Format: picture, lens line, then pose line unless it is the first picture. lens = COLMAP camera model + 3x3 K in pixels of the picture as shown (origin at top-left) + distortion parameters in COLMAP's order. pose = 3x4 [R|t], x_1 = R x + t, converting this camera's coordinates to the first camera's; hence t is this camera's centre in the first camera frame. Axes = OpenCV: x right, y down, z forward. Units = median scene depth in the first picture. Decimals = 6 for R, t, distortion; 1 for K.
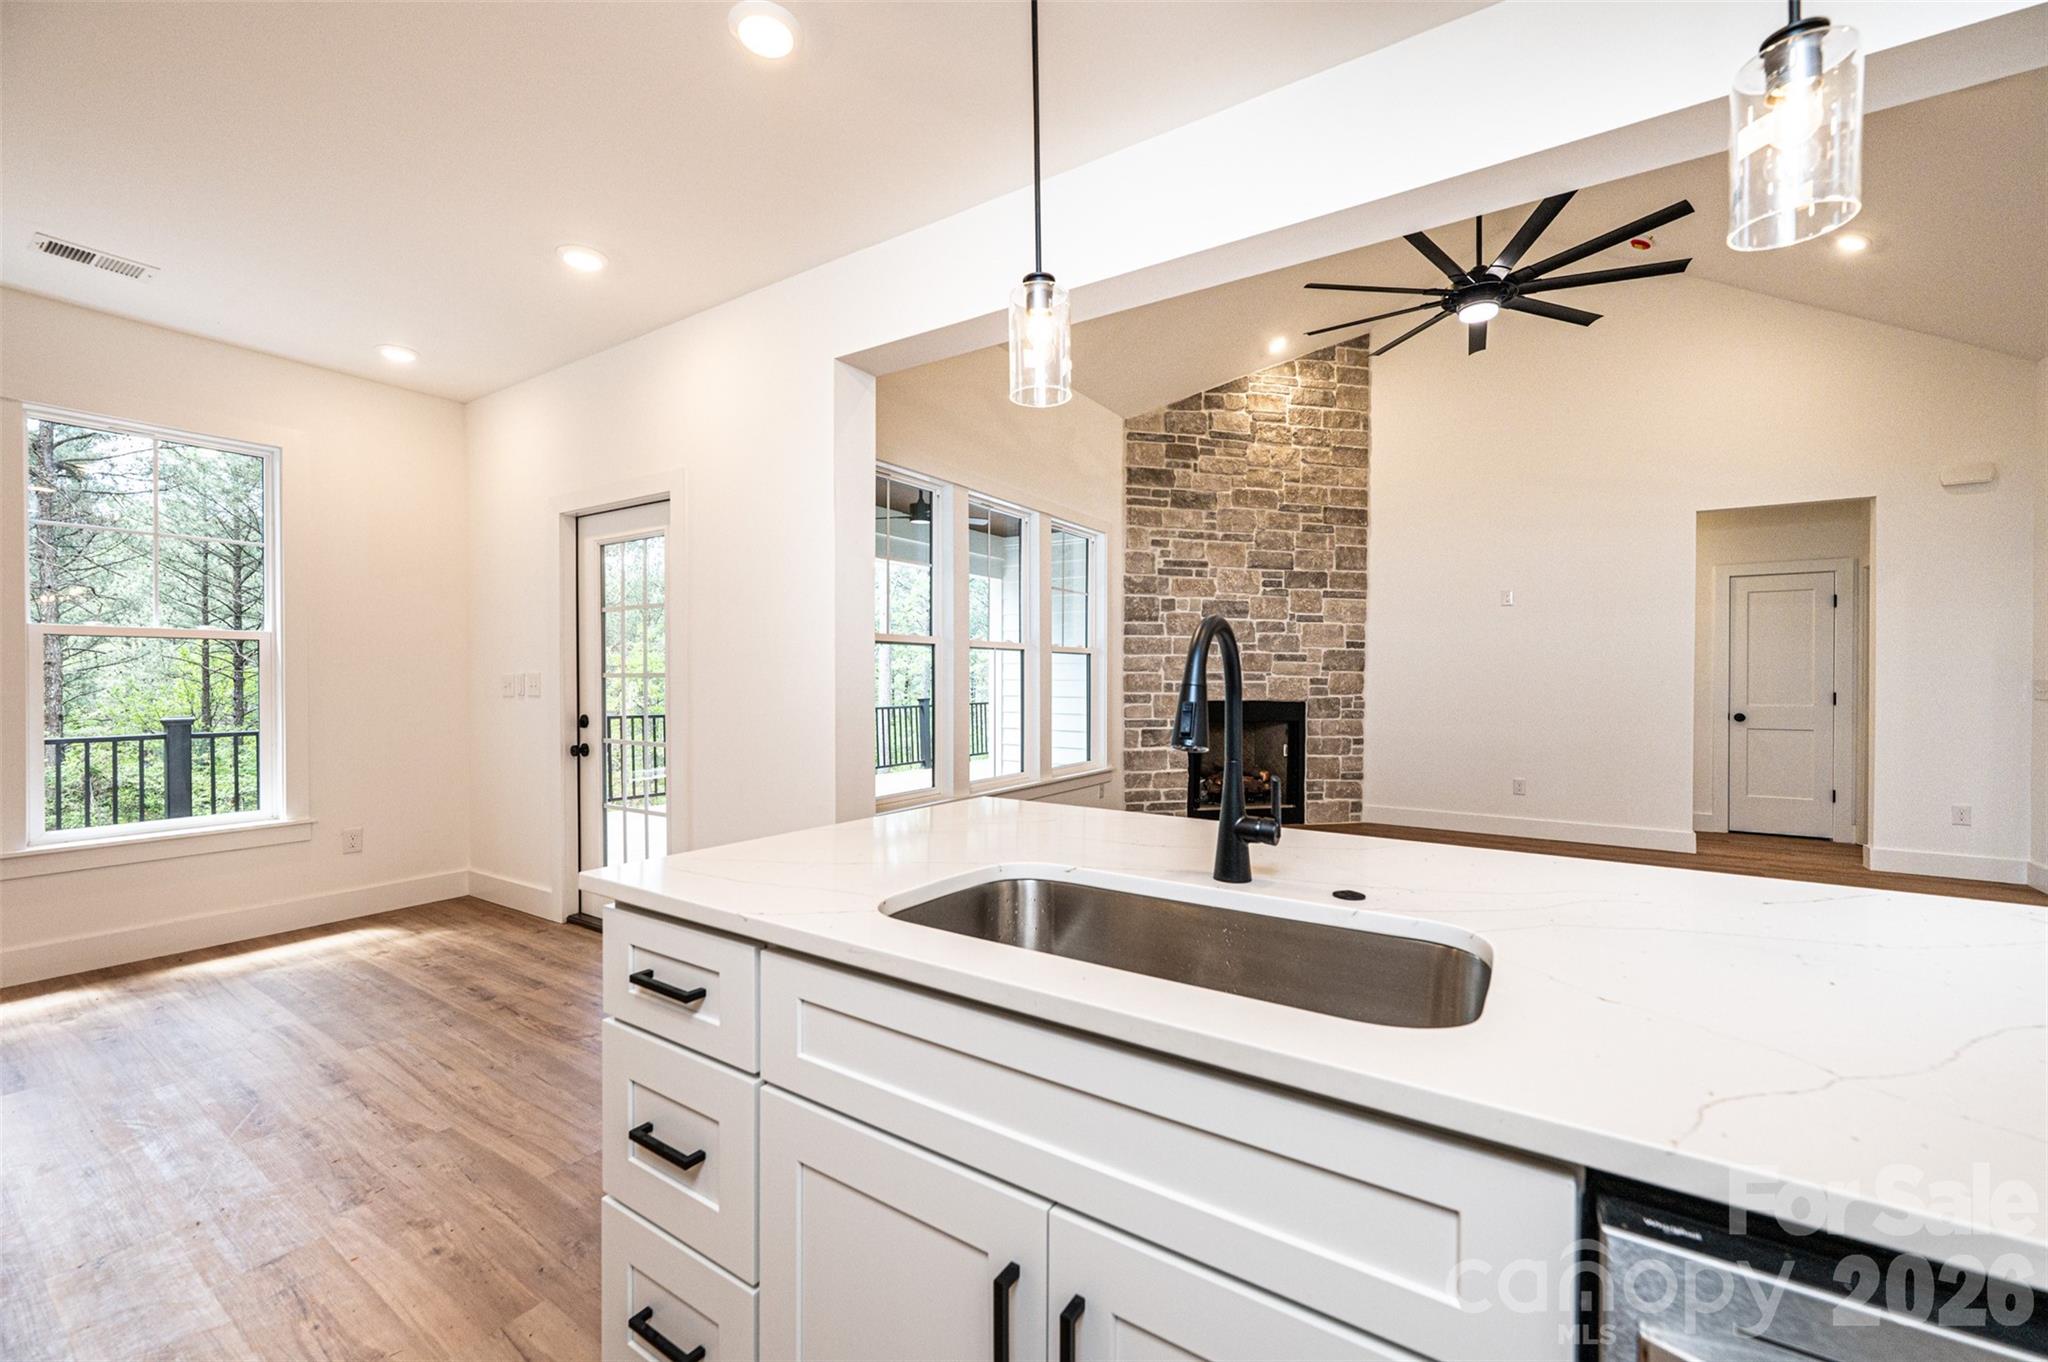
lens RADIAL K [[813.3, 0, 1025.4], [0, 813.3, 679.2], [0, 0, 1]] dist [-0.001405, 0.000202]
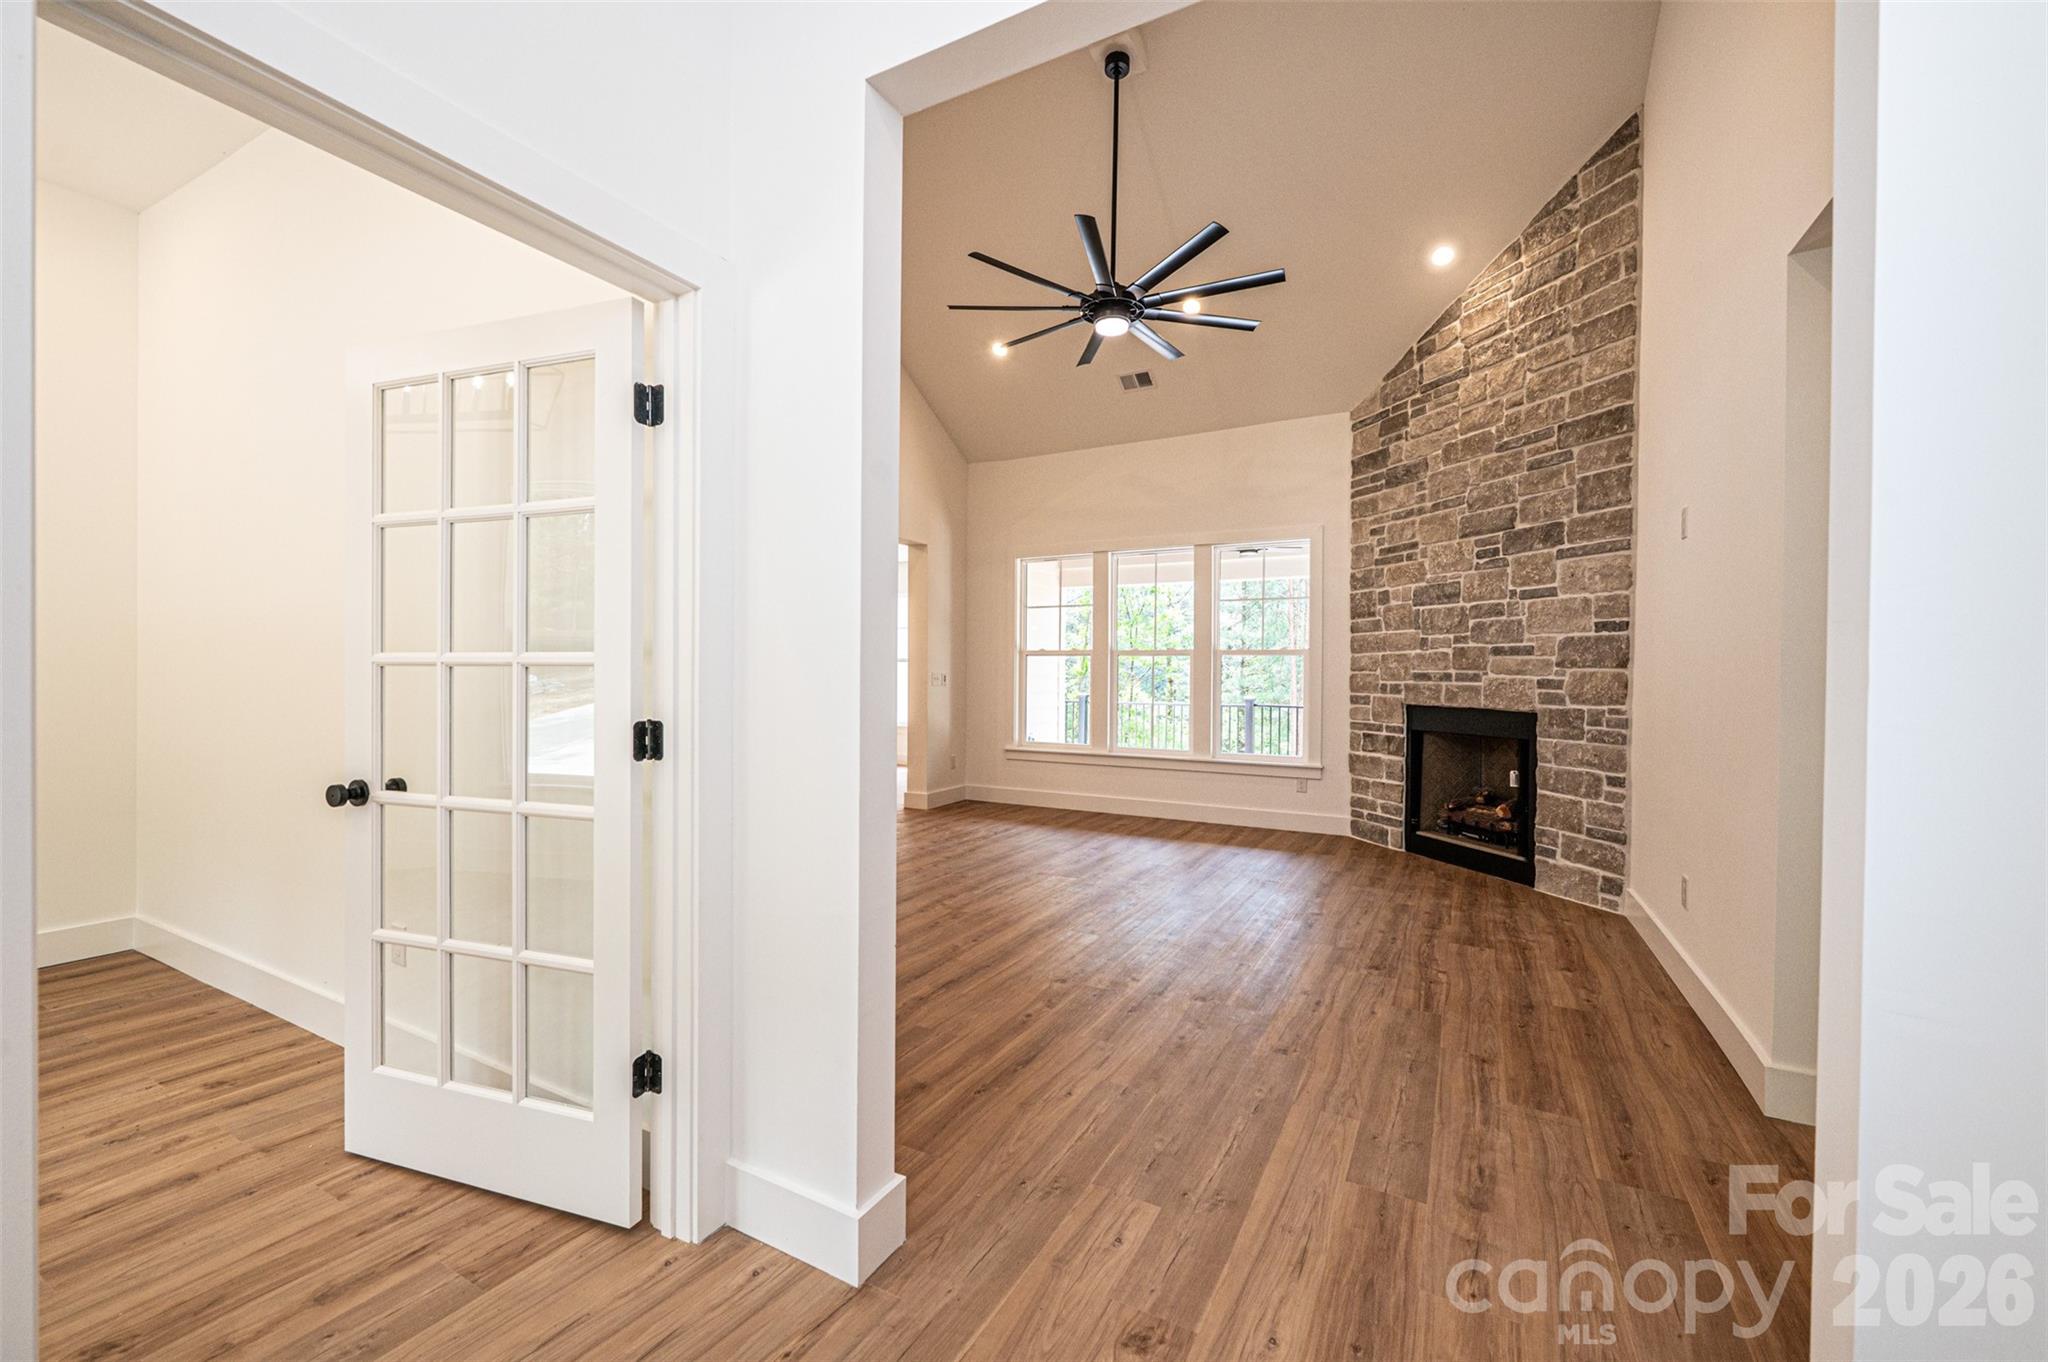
lens RADIAL K [[813.3, 0, 1029.2], [0, 813.3, 678.8], [0, 0, 1]] dist [-0.001405, 0.000202]
pose [[0.089287, 0.001946, -0.996004, 1.037538], [-0.012291, 0.999924, 0.000852, 0.003326], [0.995930, 0.012166, 0.089304, 0.523763]]
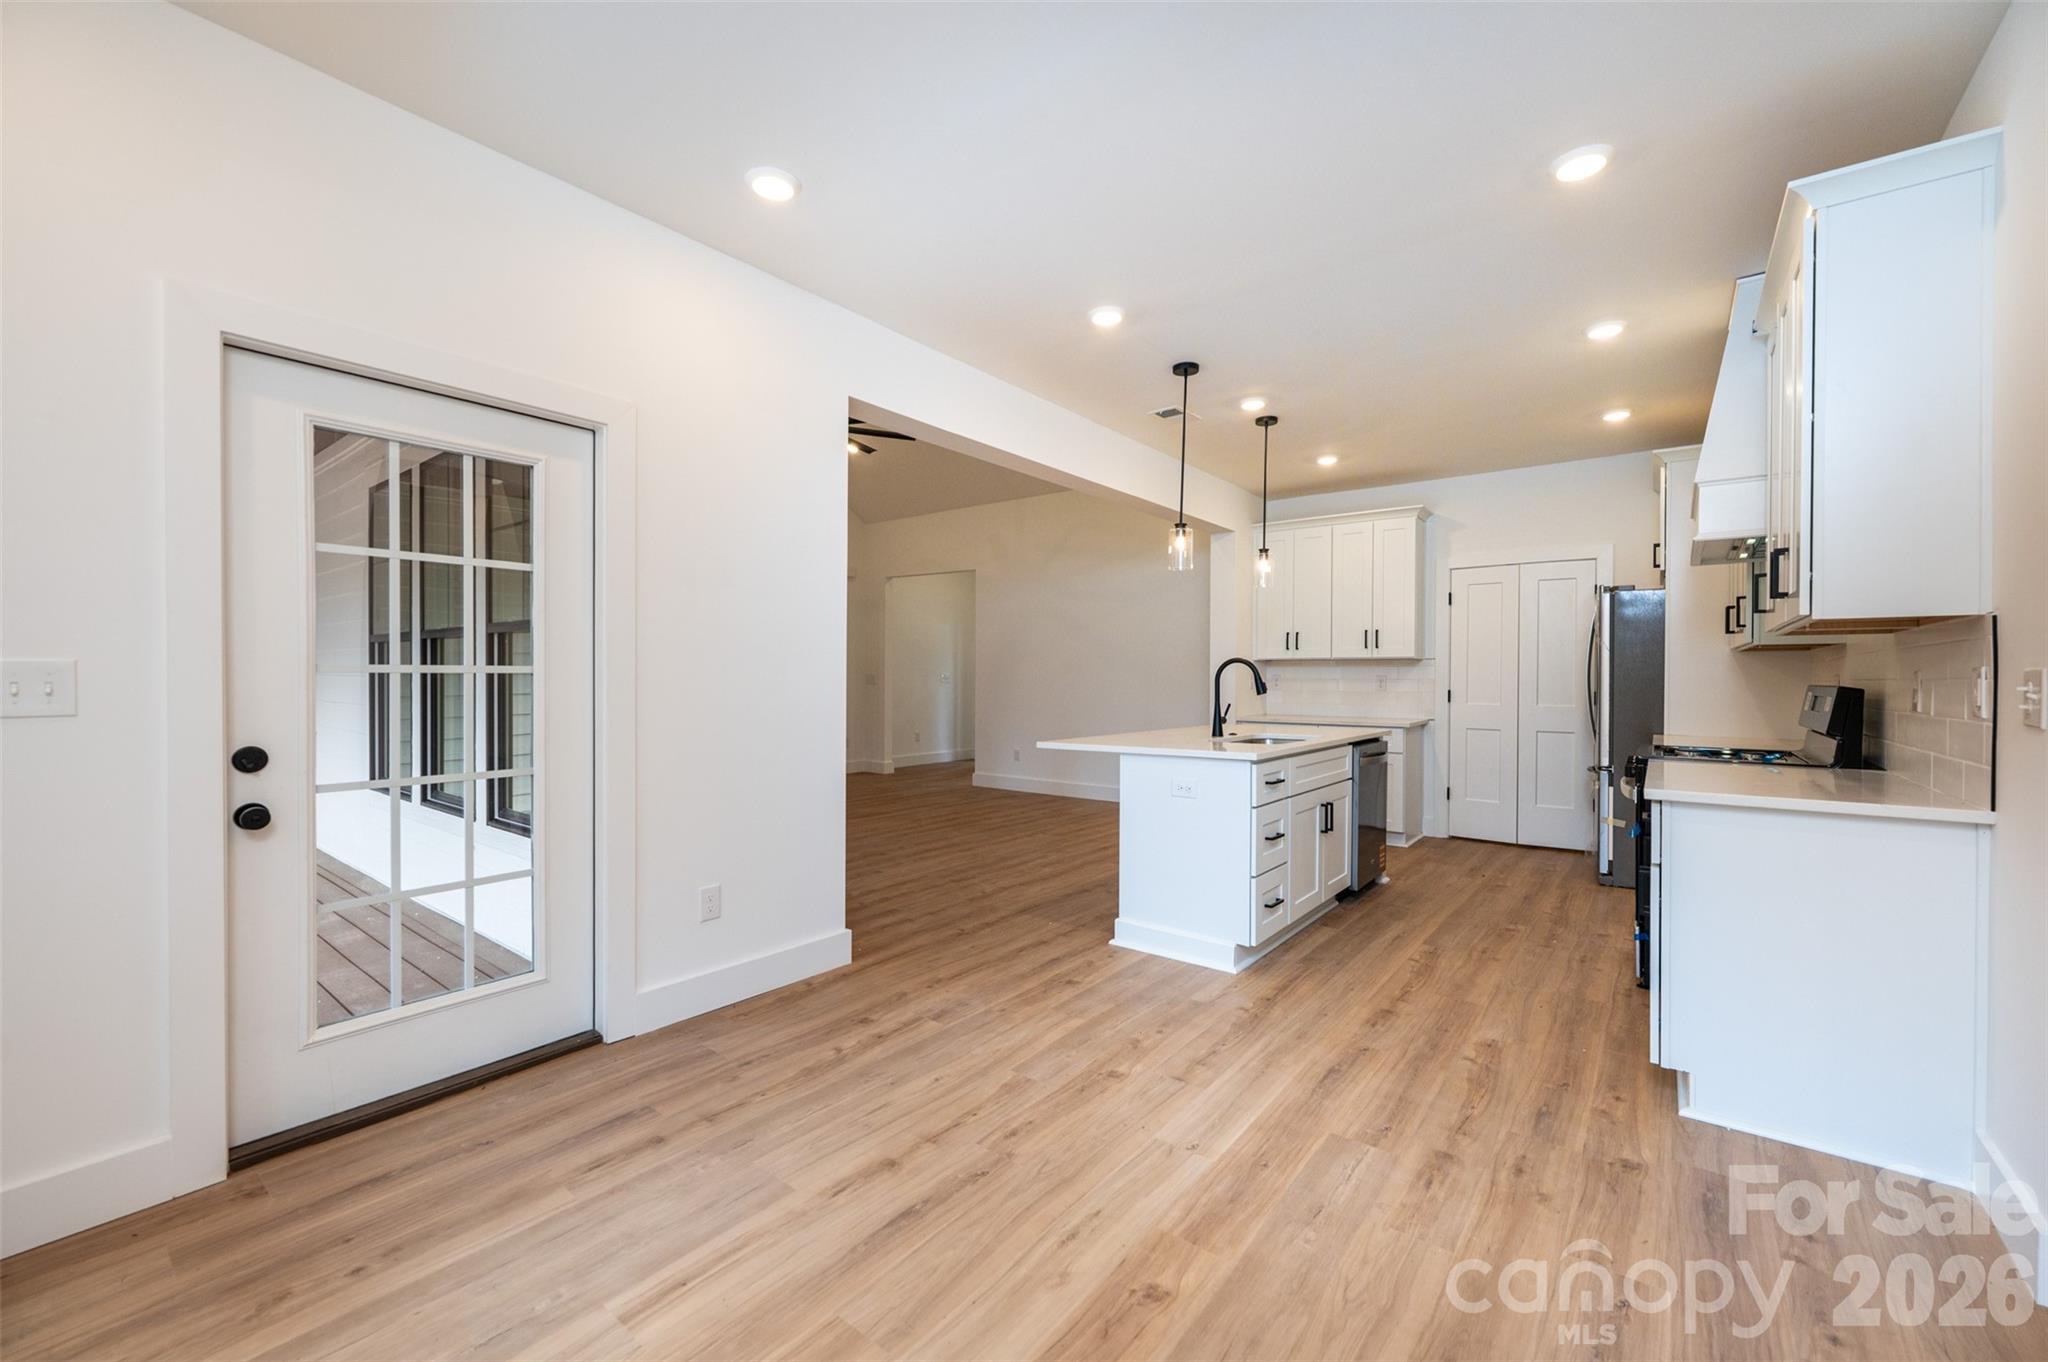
lens RADIAL K [[813.3, 0, 1025.1], [0, 813.3, 680.6], [0, 0, 1]] dist [-0.001405, 0.000202]
pose [[0.087760, -0.008215, 0.996108, -0.618473], [-0.001980, 0.999963, 0.008421, -0.000969], [-0.996140, -0.002711, 0.087740, 0.297125]]
